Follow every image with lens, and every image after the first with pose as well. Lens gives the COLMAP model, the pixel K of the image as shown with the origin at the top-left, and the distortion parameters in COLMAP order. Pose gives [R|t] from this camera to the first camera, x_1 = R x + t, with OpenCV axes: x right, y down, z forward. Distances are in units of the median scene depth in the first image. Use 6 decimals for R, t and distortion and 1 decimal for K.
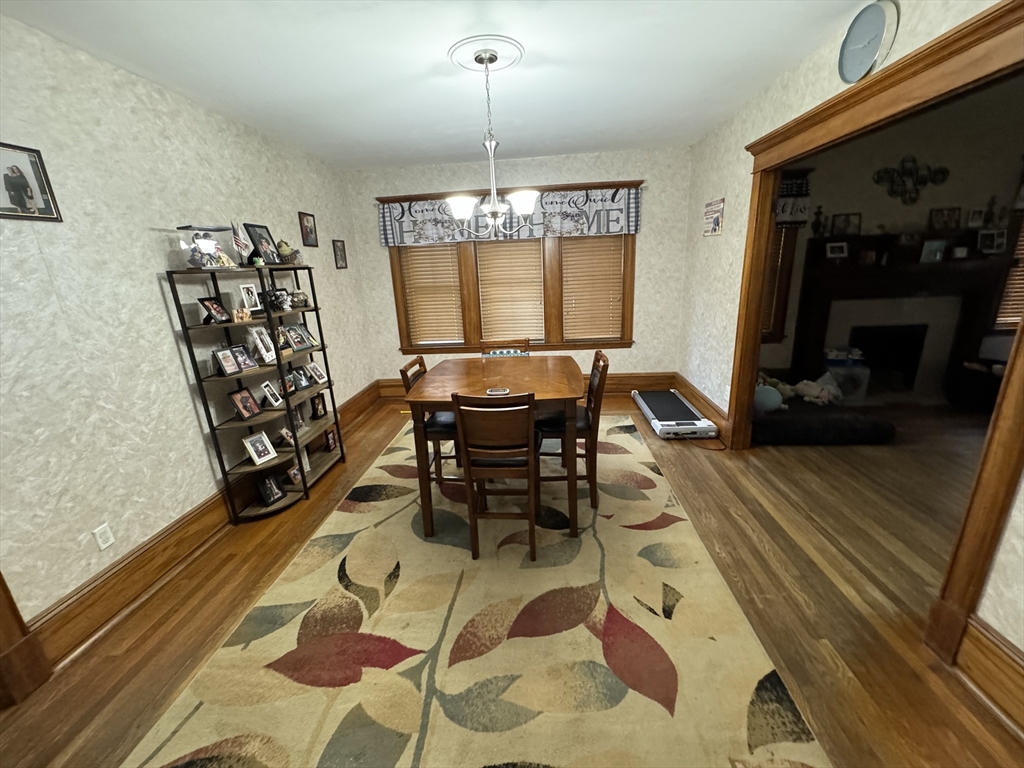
lens RADIAL K [[407.6, 0, 512.8], [0, 407.6, 382.7], [0, 0, 1]] dist [0.003889, -0.000884]
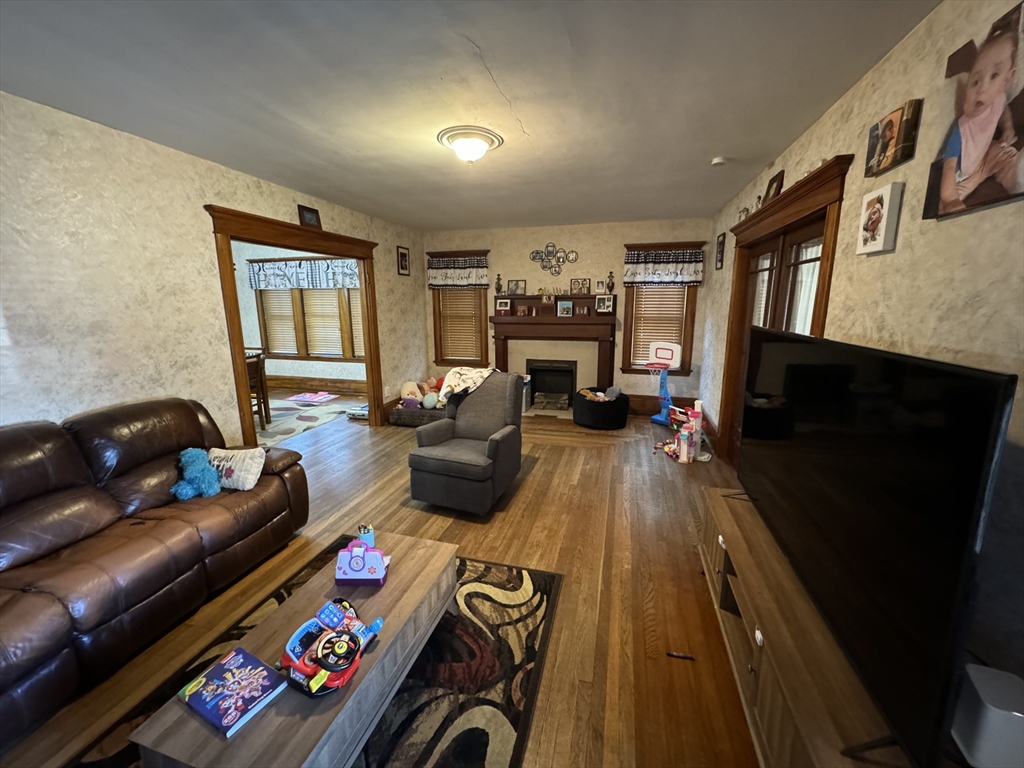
lens RADIAL K [[391.3, 0, 511.3], [0, 391.3, 383.9], [0, 0, 1]] dist [0.015492, 0.000078]
pose [[0.978135, 0.084624, -0.189977, 1.068197], [-0.101334, 0.991629, -0.080024, 0.058318], [0.181615, 0.097525, 0.978522, -0.307684]]
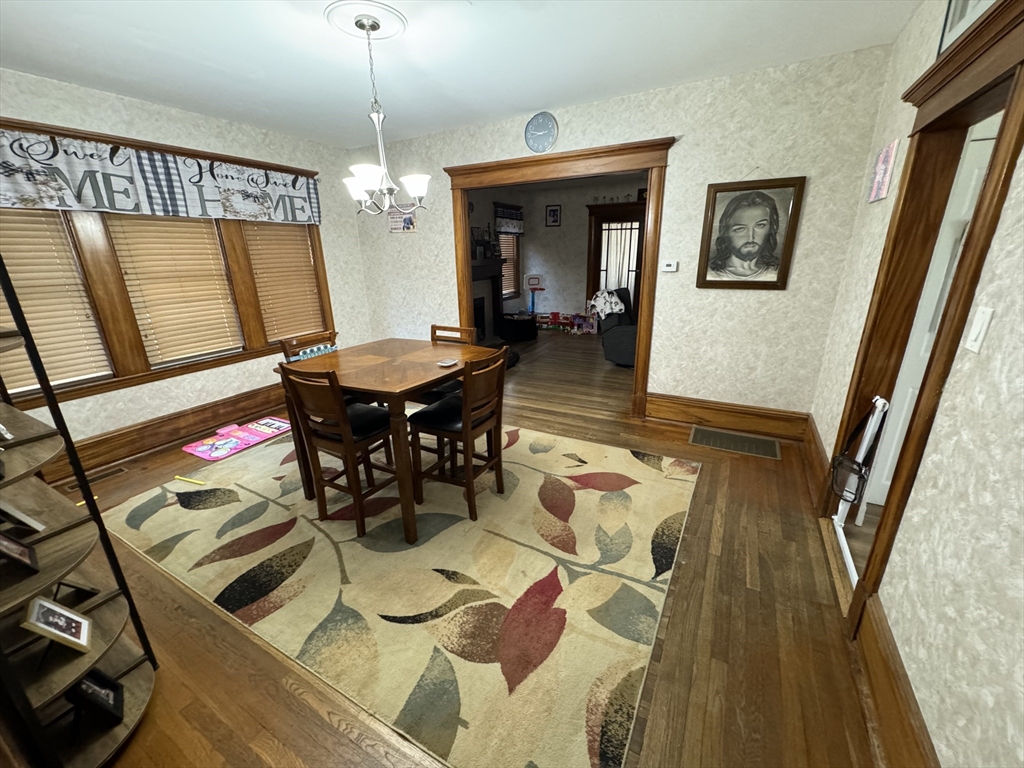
lens RADIAL K [[407.6, 0, 513.9], [0, 407.6, 379.9], [0, 0, 1]] dist [0.003889, -0.000884]
pose [[0.412184, -0.239012, 0.879192, -0.742839], [0.257476, 0.956200, 0.139237, -0.030958], [-0.873963, 0.168979, 0.455670, 0.306135]]
